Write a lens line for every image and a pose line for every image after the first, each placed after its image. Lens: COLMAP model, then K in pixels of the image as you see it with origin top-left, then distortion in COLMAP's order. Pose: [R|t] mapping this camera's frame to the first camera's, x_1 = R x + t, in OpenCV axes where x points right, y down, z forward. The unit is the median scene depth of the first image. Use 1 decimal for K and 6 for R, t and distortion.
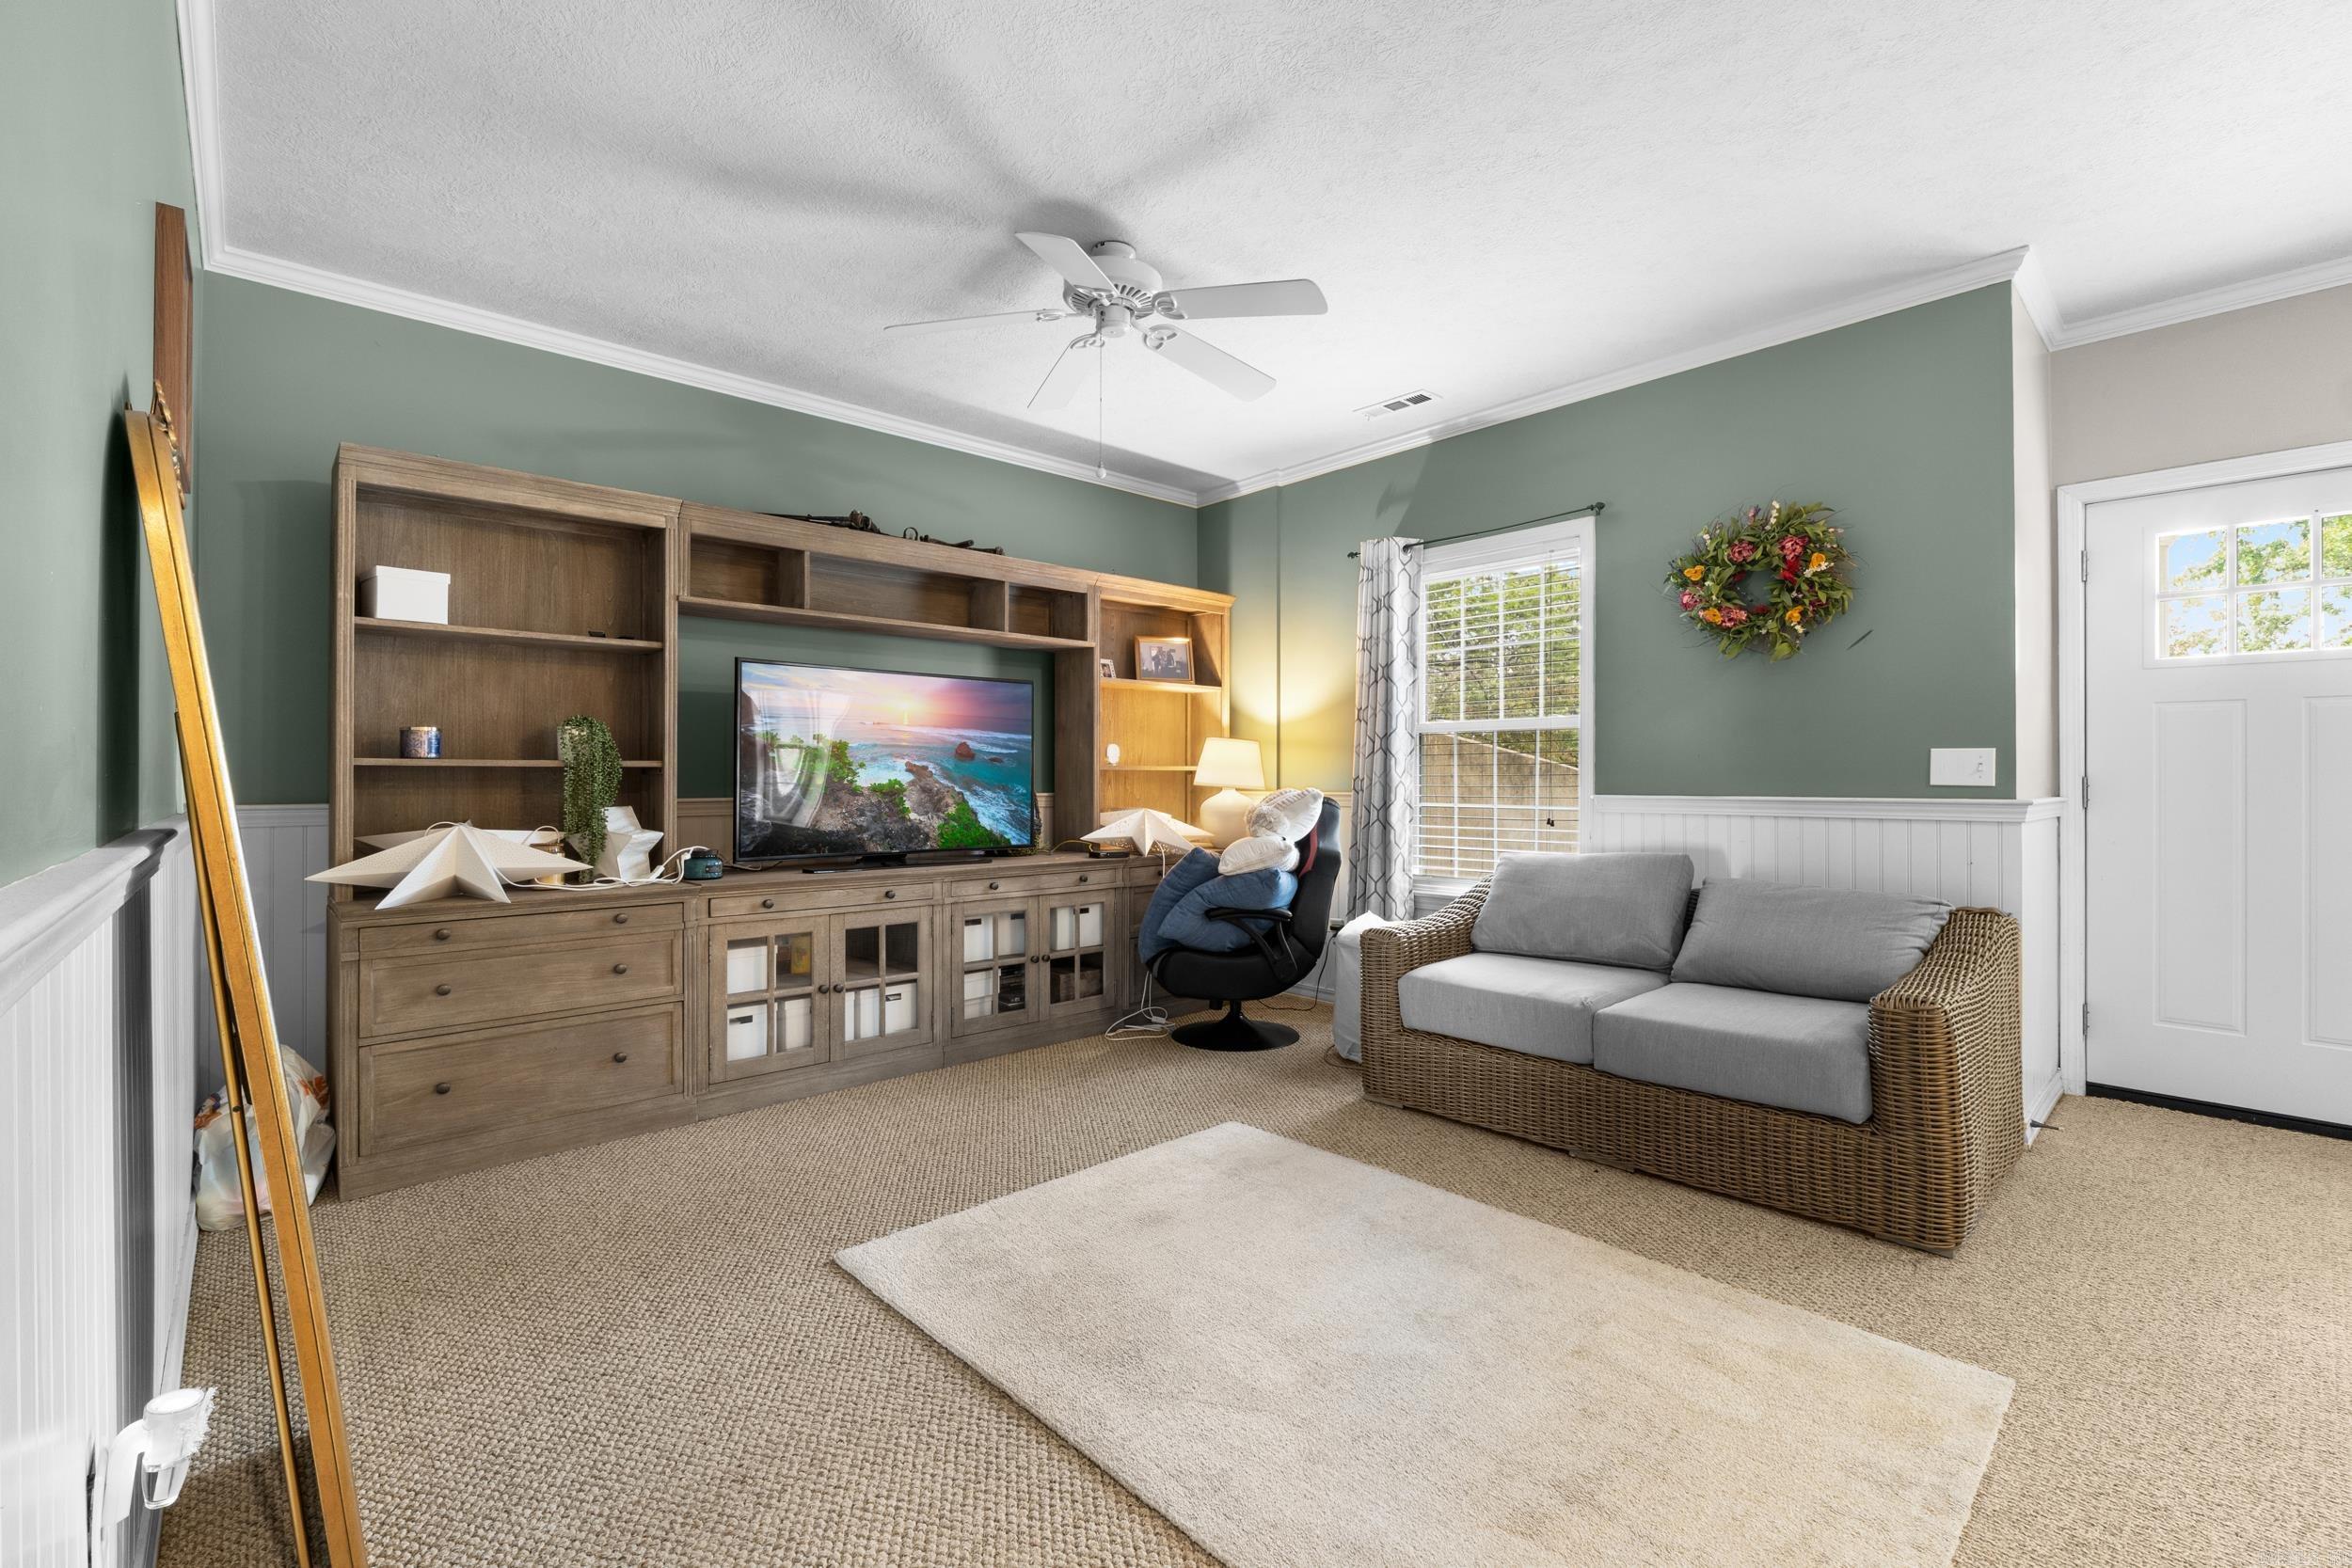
lens RADIAL K [[1005.7, 0, 1176.0], [0, 1005.7, 784.0], [0, 0, 1]] dist [-0.032302, -0.000055]
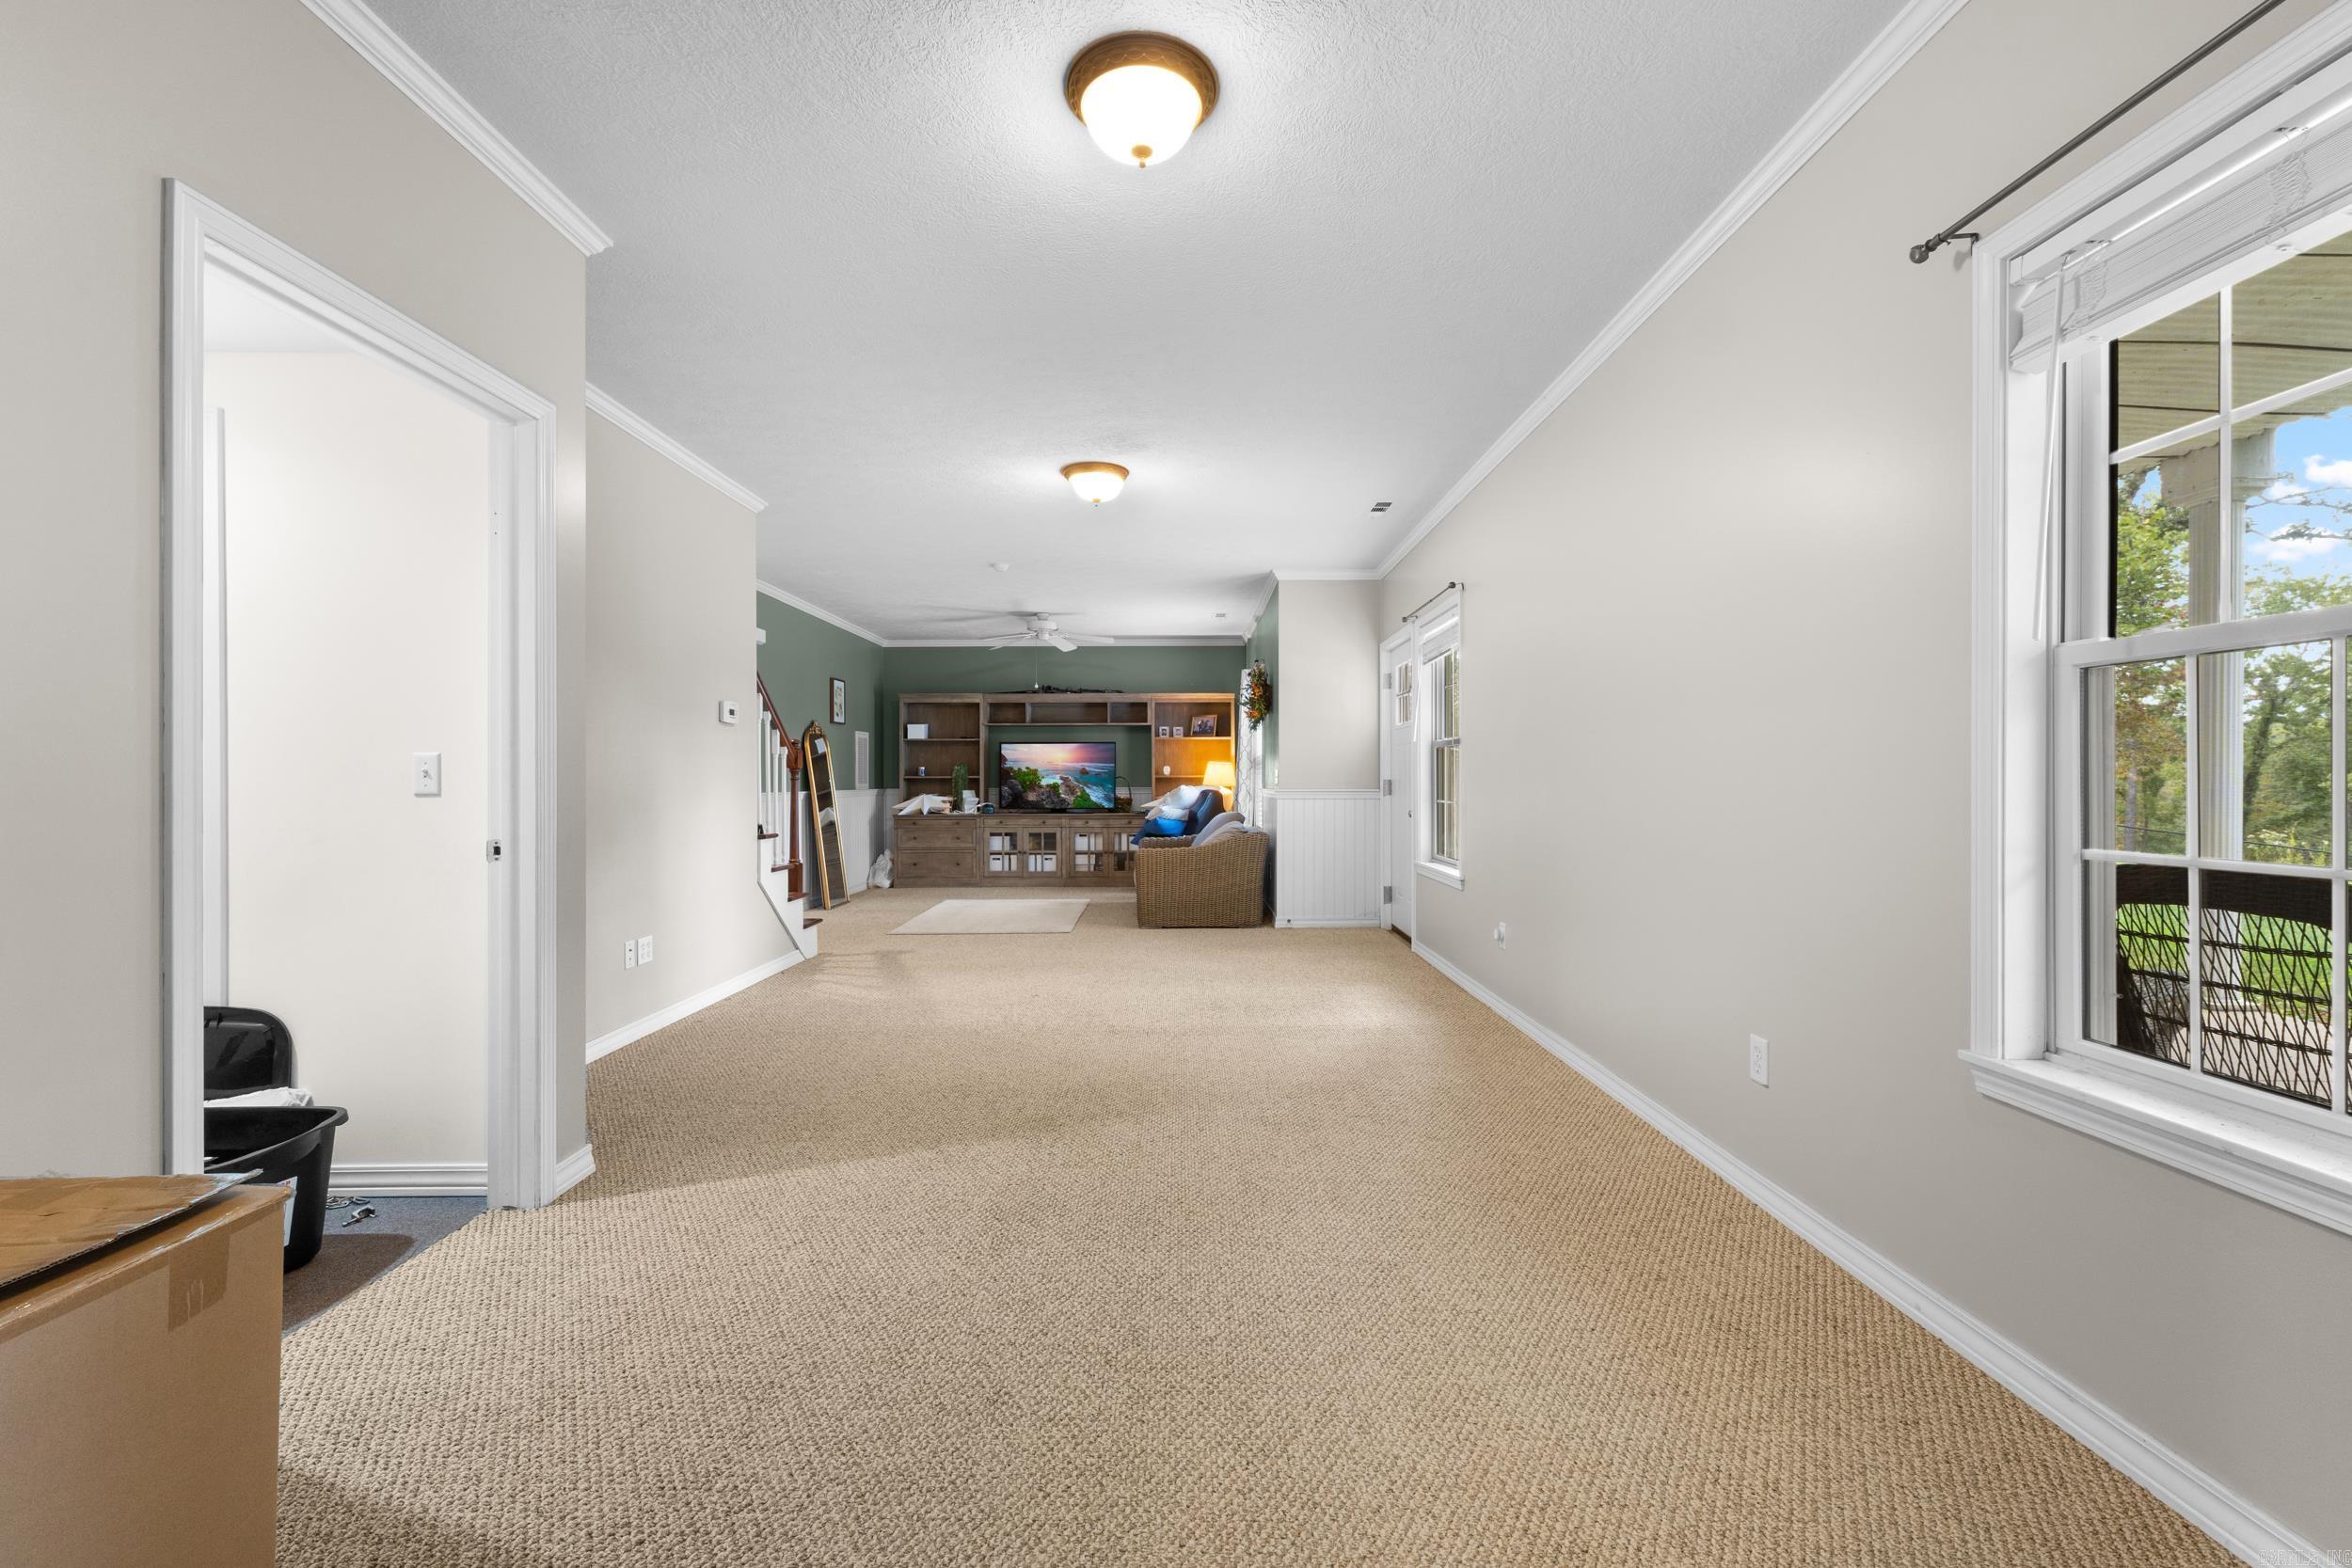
lens RADIAL K [[986.5, 0, 1176.0], [0, 986.5, 784.0], [0, 0, 1]] dist [0.000116, -0.000052]
pose [[0.732990, 0.005688, -0.680216, 1.862582], [-0.002284, 0.999980, 0.005901, -0.016440], [0.680236, -0.002772, 0.732988, -0.792452]]
